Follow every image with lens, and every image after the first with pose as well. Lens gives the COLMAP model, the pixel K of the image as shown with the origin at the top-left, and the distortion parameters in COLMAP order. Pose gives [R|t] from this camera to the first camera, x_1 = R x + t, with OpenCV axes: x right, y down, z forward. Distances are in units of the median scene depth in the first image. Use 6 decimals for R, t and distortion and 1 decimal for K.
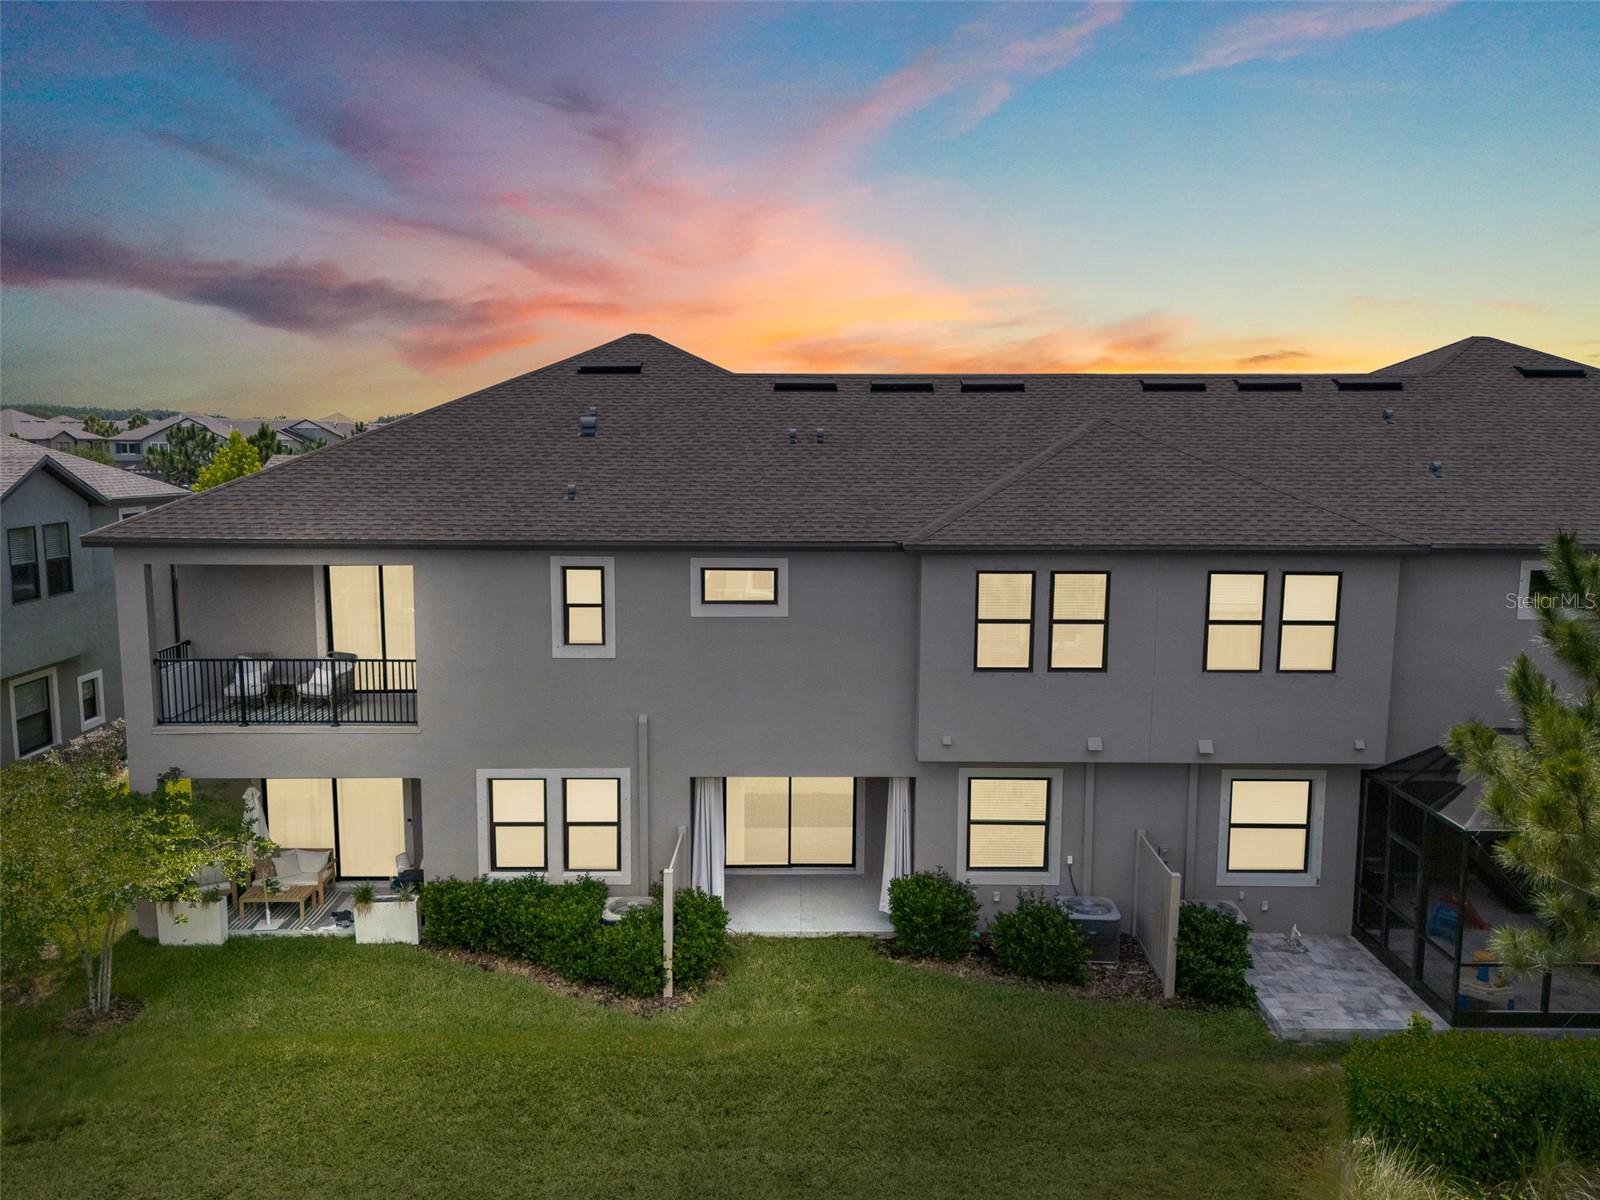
lens RADIAL K [[1184.2, 0, 792.1], [0, 1184.2, 599.6], [0, 0, 1]] dist [0.079618, -0.081303]
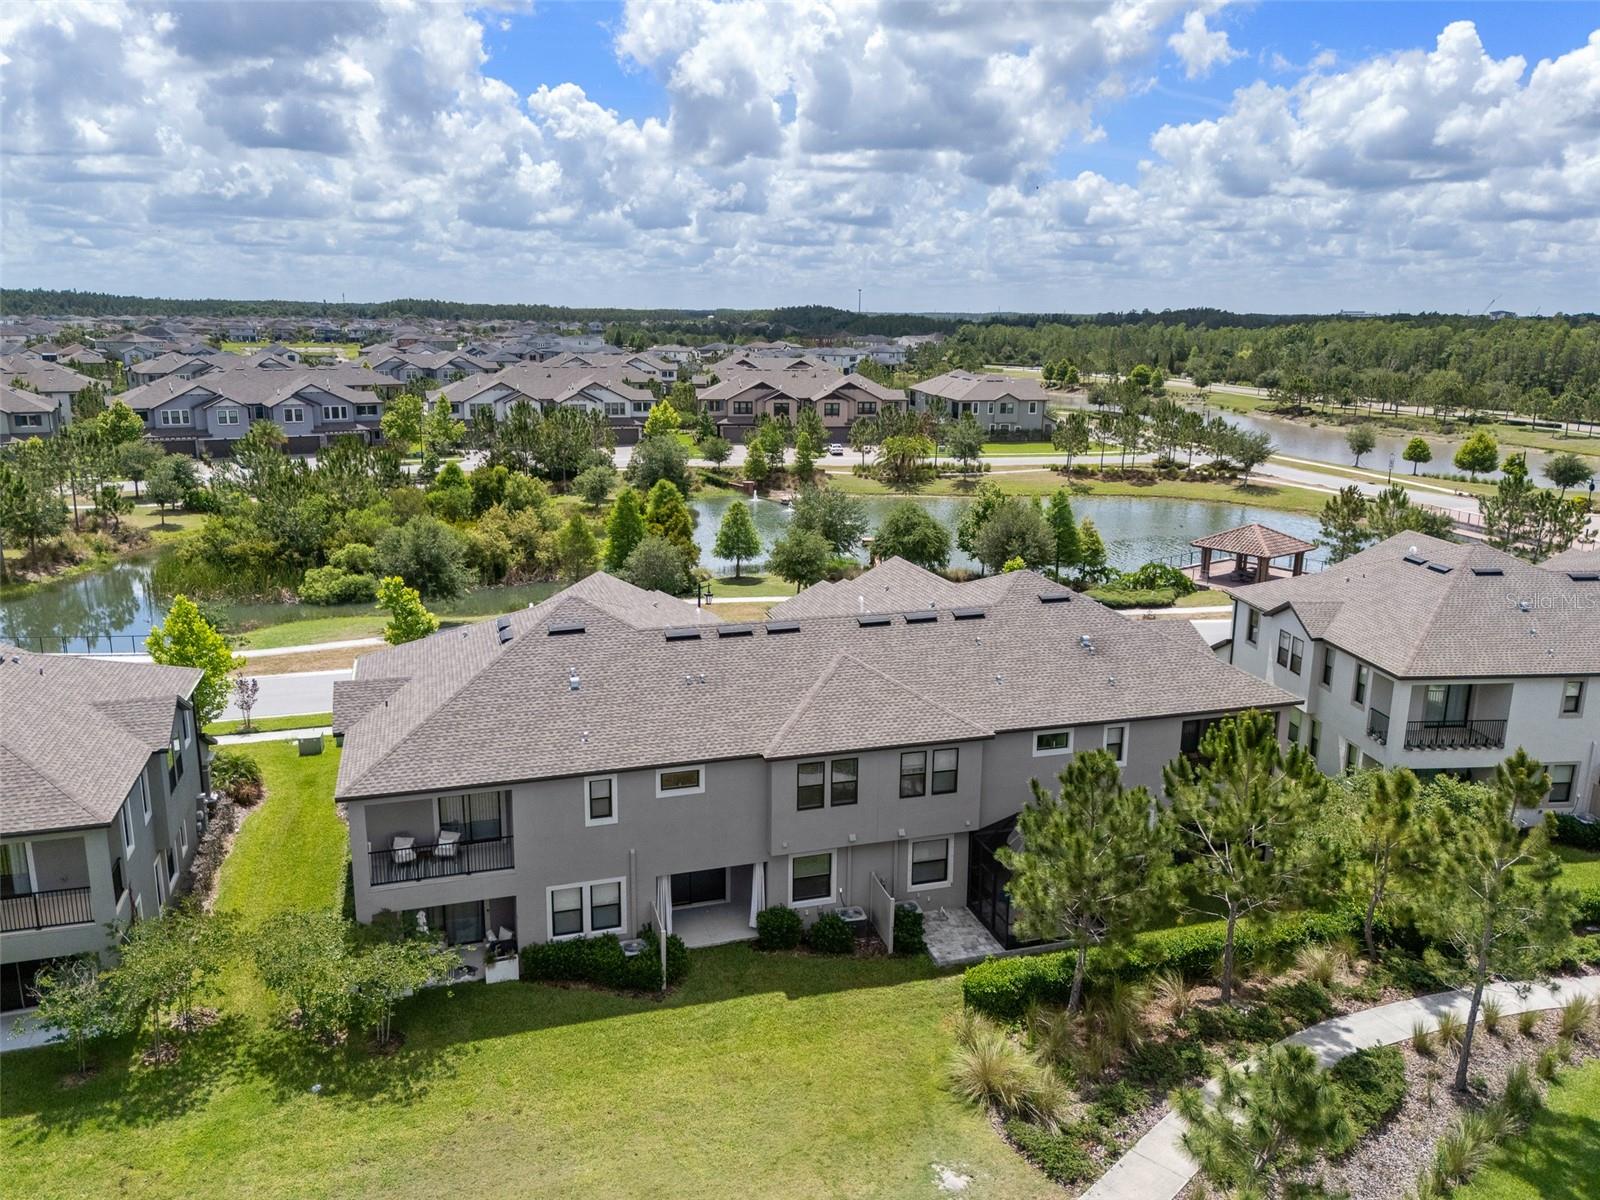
lens RADIAL K [[1184.2, 0, 792.1], [0, 1184.2, 599.6], [0, 0, 1]] dist [0.079618, -0.081303]
pose [[0.959230, -0.062774, 0.275568, -0.392990], [0.036158, 0.994267, 0.100629, -0.504349], [-0.280306, -0.086563, 0.956000, -0.917100]]
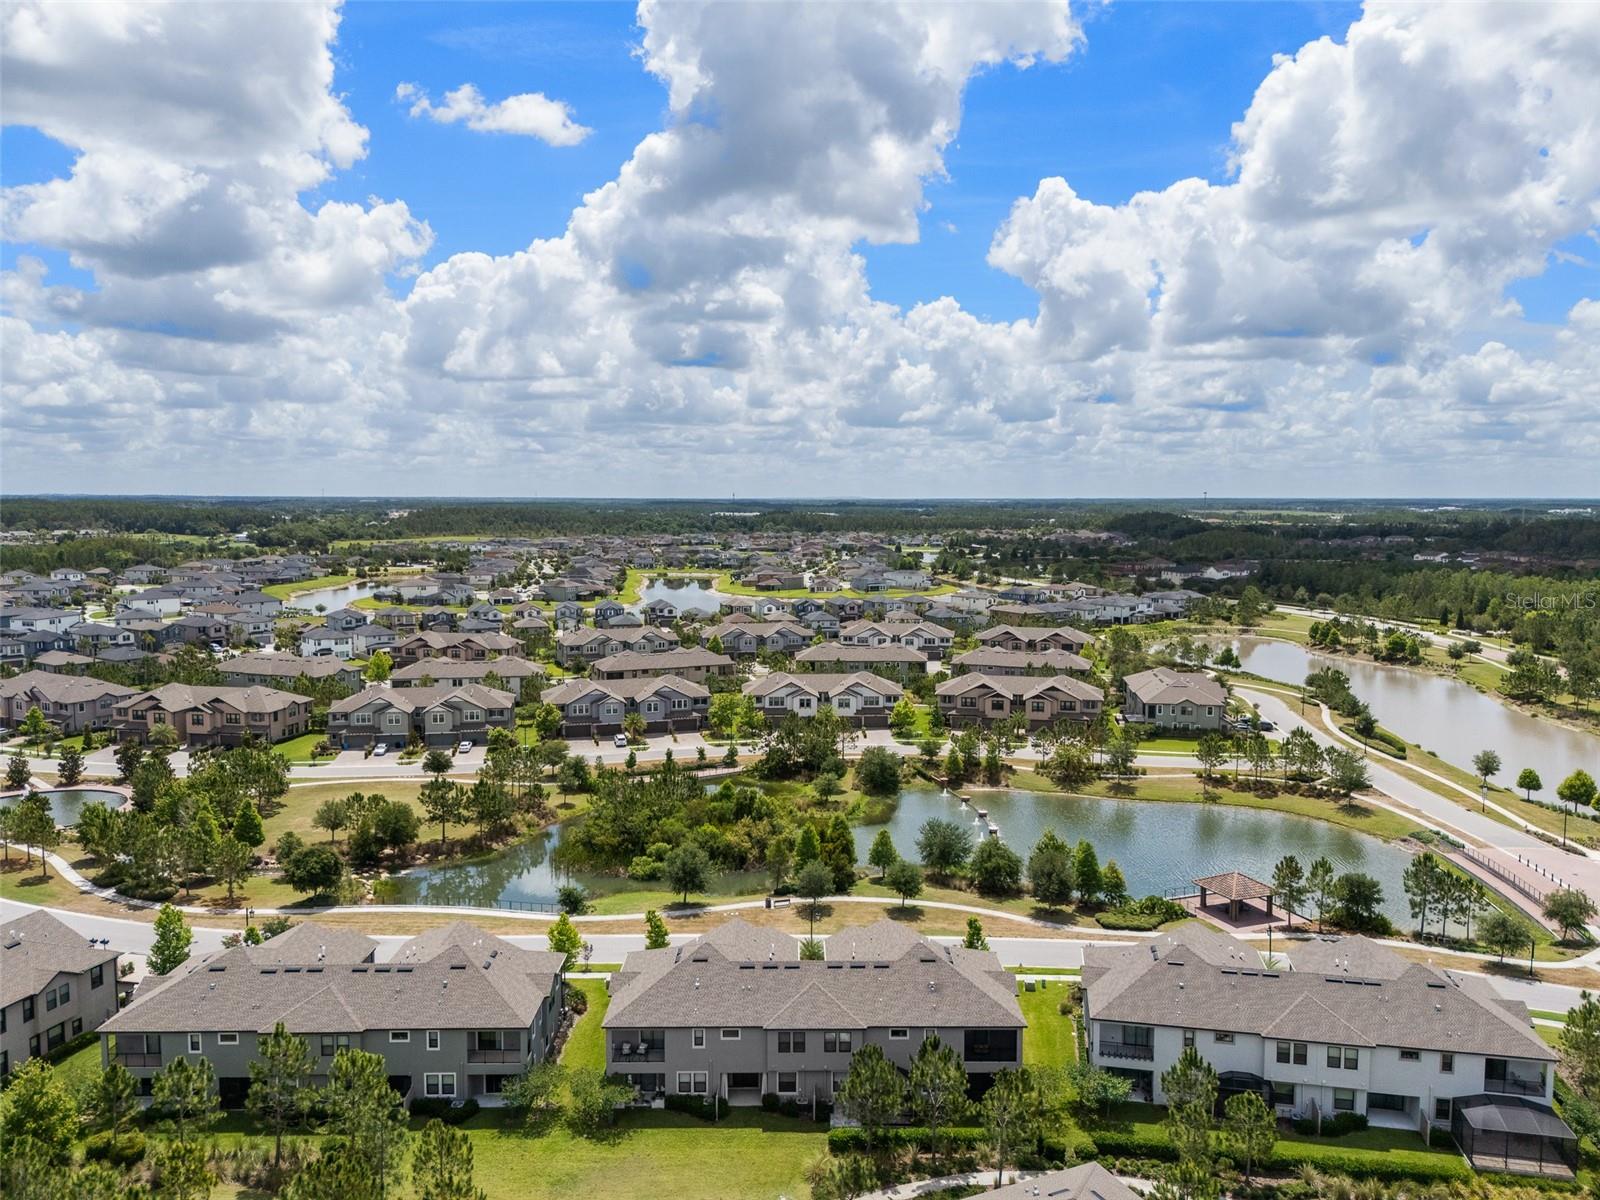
lens RADIAL K [[1182.0, 0, 812.8], [0, 1182.0, 602.3], [0, 0, 1]] dist [0.084955, -0.101358]
pose [[0.999999, -0.001572, -0.000126, 0.297637], [0.001565, 0.999005, -0.044567, -1.575743], [0.000196, 0.044567, 0.999006, -4.016911]]
